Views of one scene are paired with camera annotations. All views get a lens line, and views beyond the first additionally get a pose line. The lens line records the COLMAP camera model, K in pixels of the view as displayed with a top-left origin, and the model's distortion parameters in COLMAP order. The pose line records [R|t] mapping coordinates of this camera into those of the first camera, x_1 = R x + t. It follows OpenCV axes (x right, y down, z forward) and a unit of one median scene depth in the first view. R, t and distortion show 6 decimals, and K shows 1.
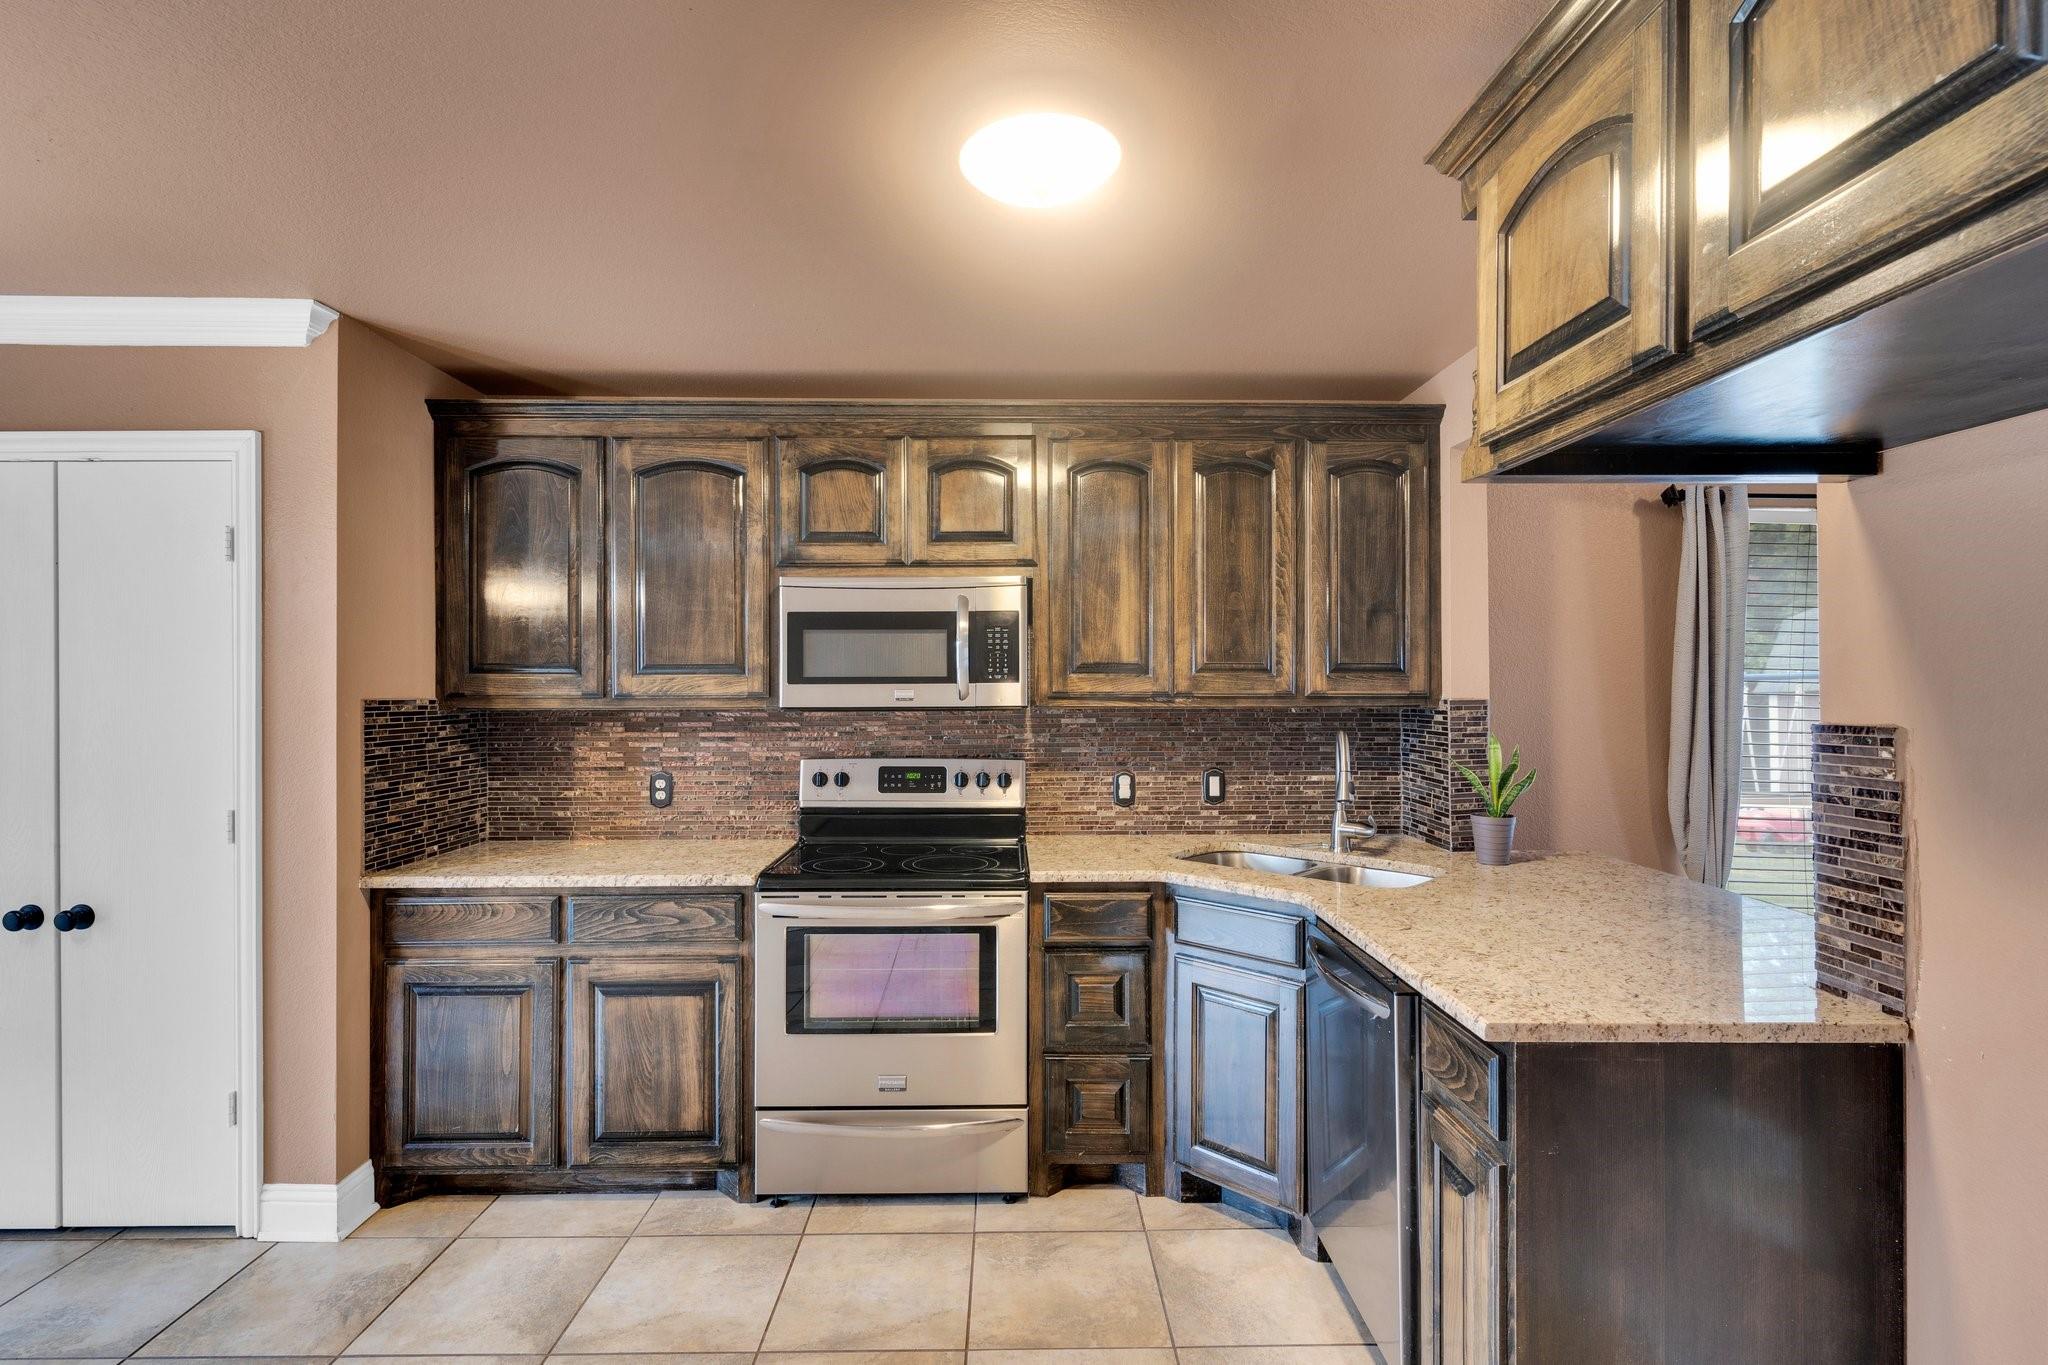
lens RADIAL K [[972.1, 0, 1024.0], [0, 972.1, 682.5], [0, 0, 1]] dist [0.001752, -0.000067]
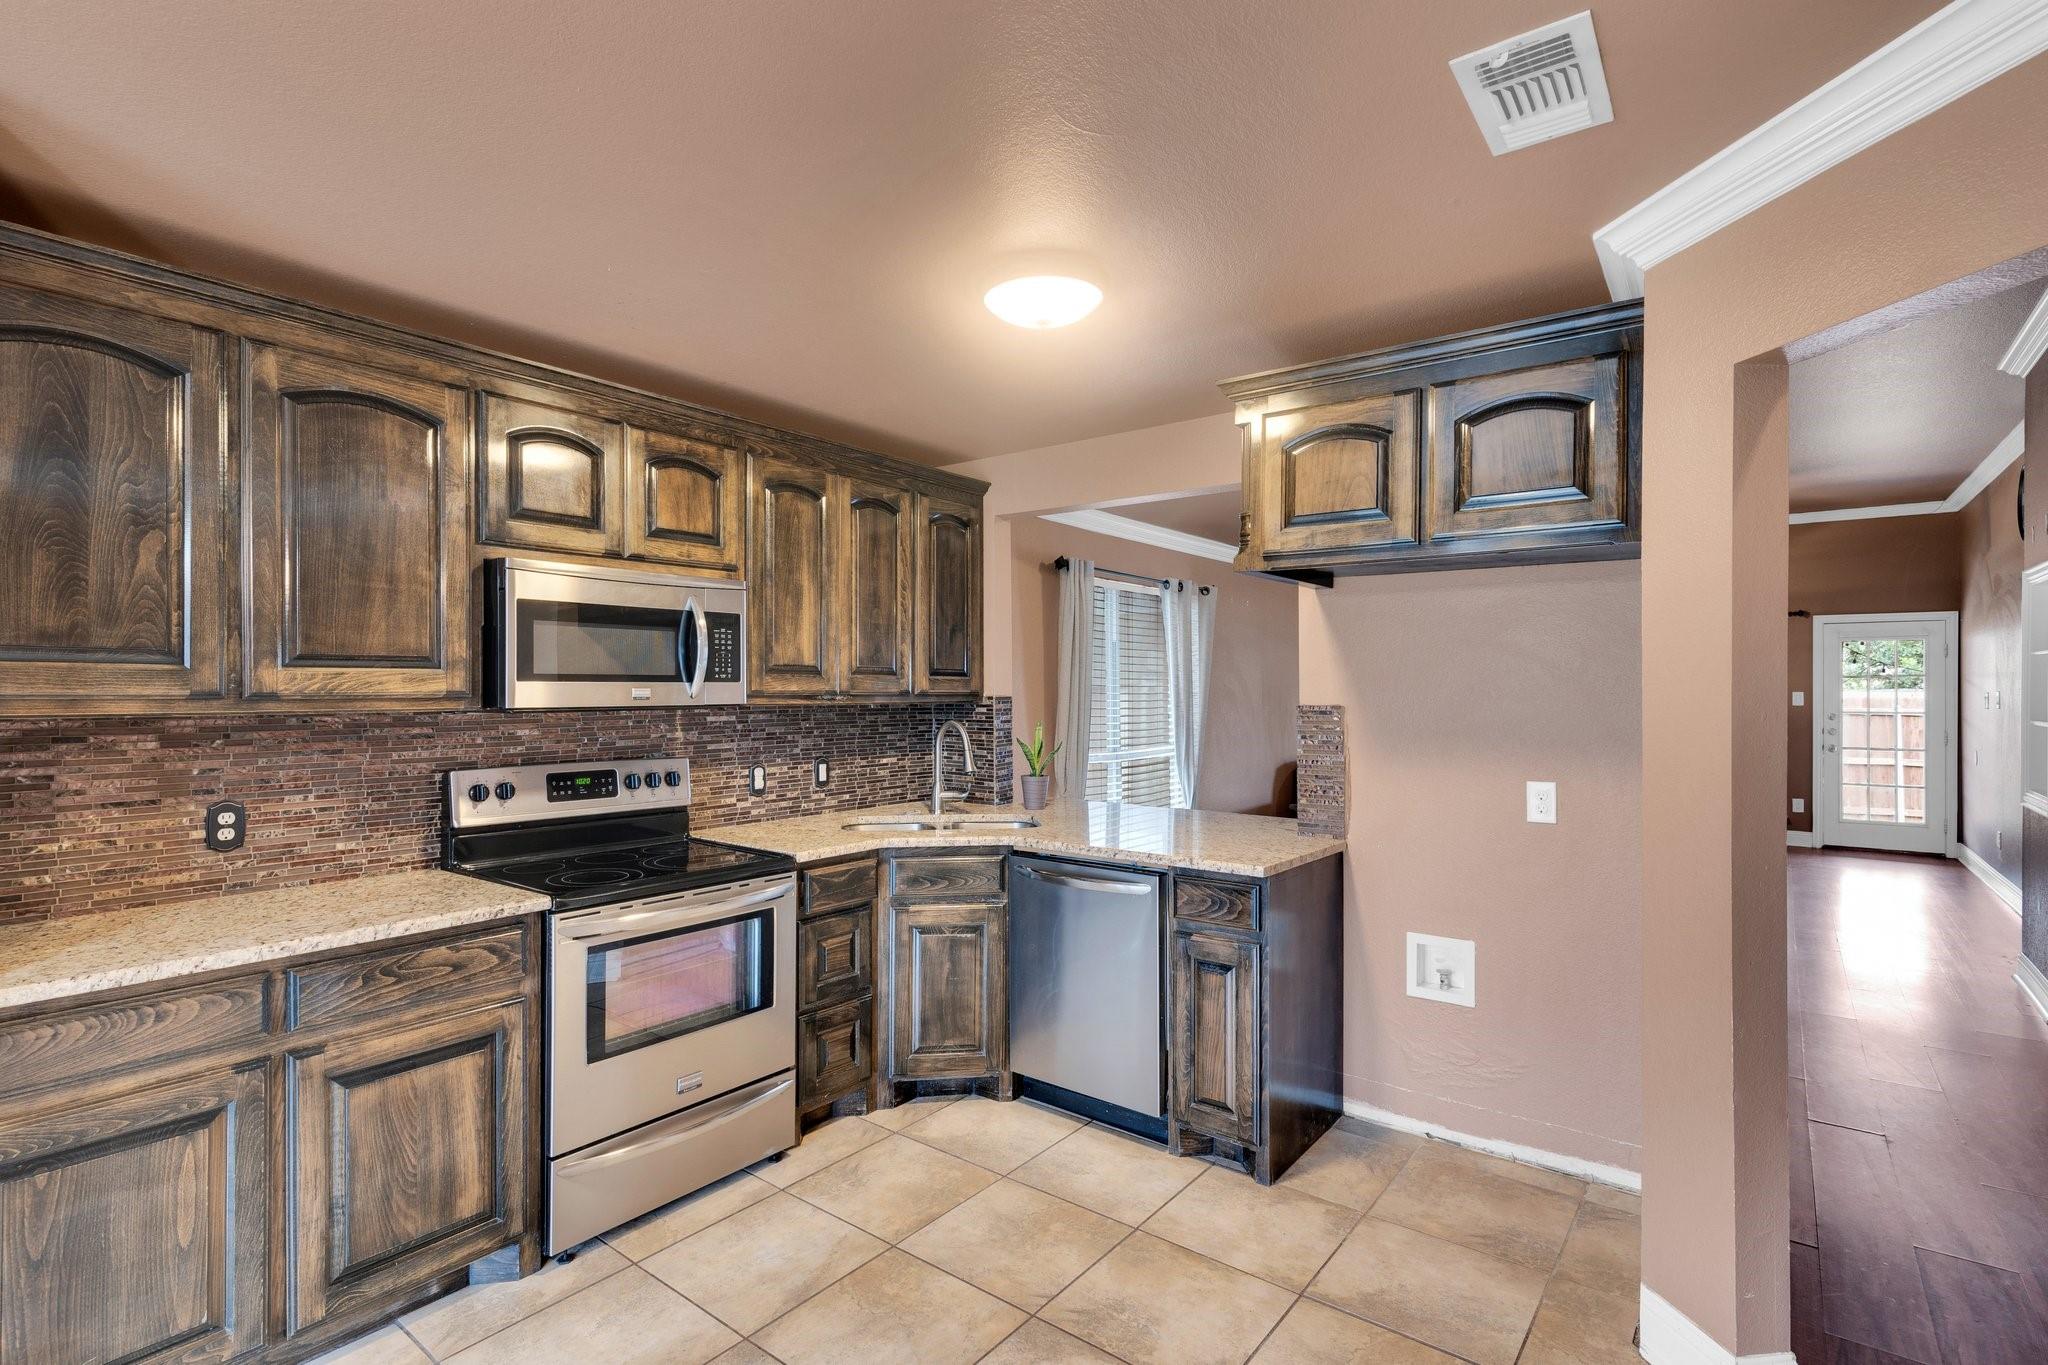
lens RADIAL K [[976.0, 0, 1024.0], [0, 976.0, 682.5], [0, 0, 1]] dist [-0.001713, -0.000147]
pose [[0.623419, 0.007230, 0.781854, -0.626707], [-0.005476, 0.999973, -0.004881, 0.004287], [-0.781868, -0.001238, 0.623442, 0.097223]]
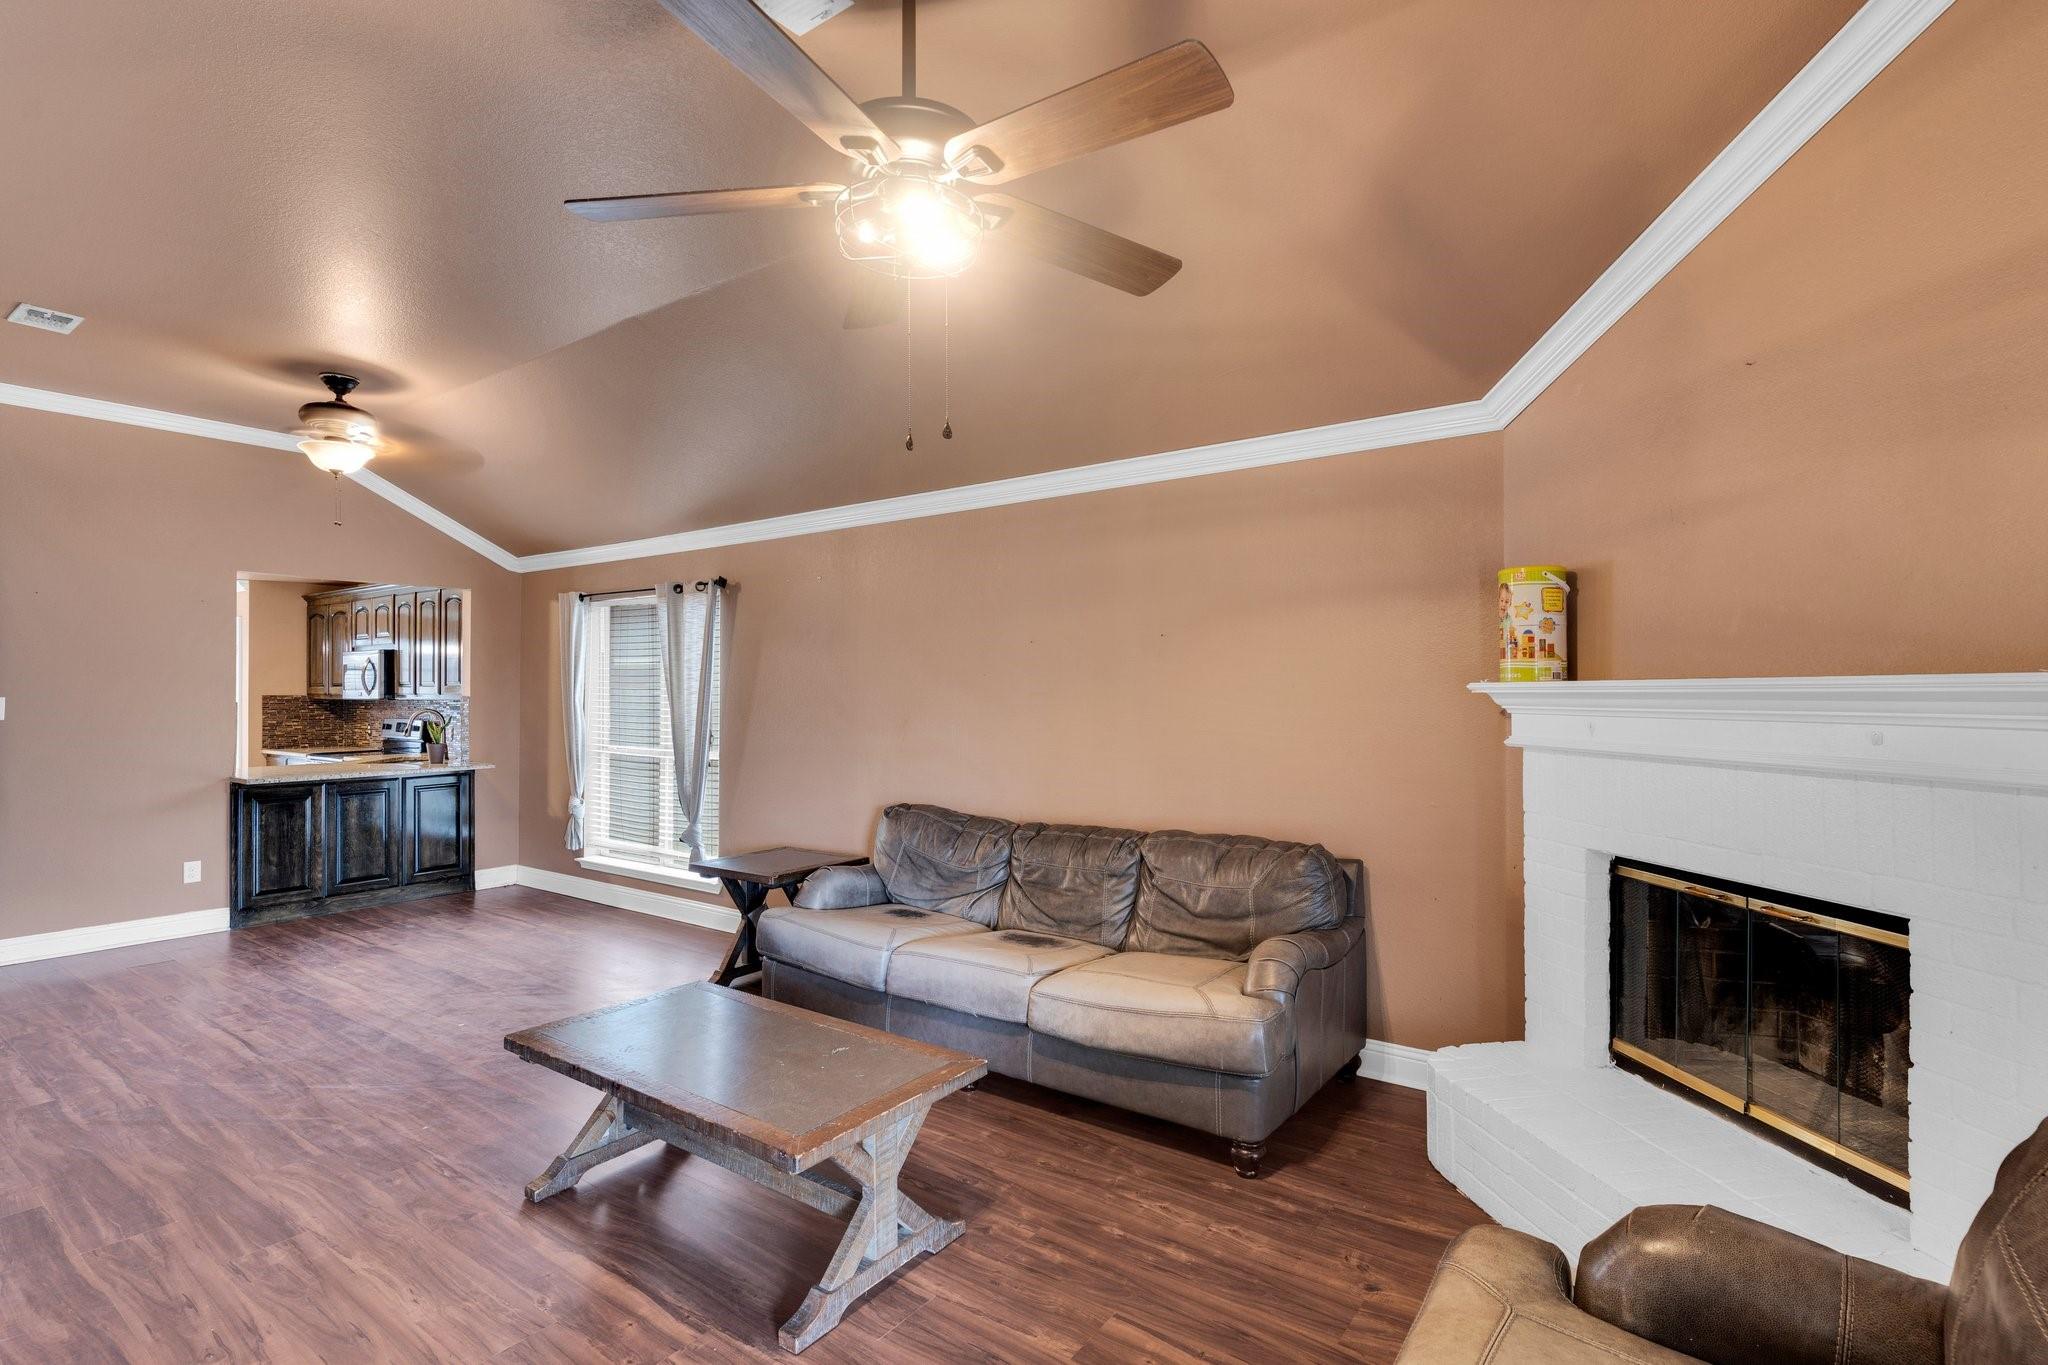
lens RADIAL K [[972.1, 0, 1024.0], [0, 972.1, 682.5], [0, 0, 1]] dist [0.001752, -0.000067]
pose [[0.803417, -0.004786, -0.595397, 2.905942], [0.002040, 0.999984, -0.005285, -0.000985], [0.595413, 0.003032, 0.803414, -0.081403]]
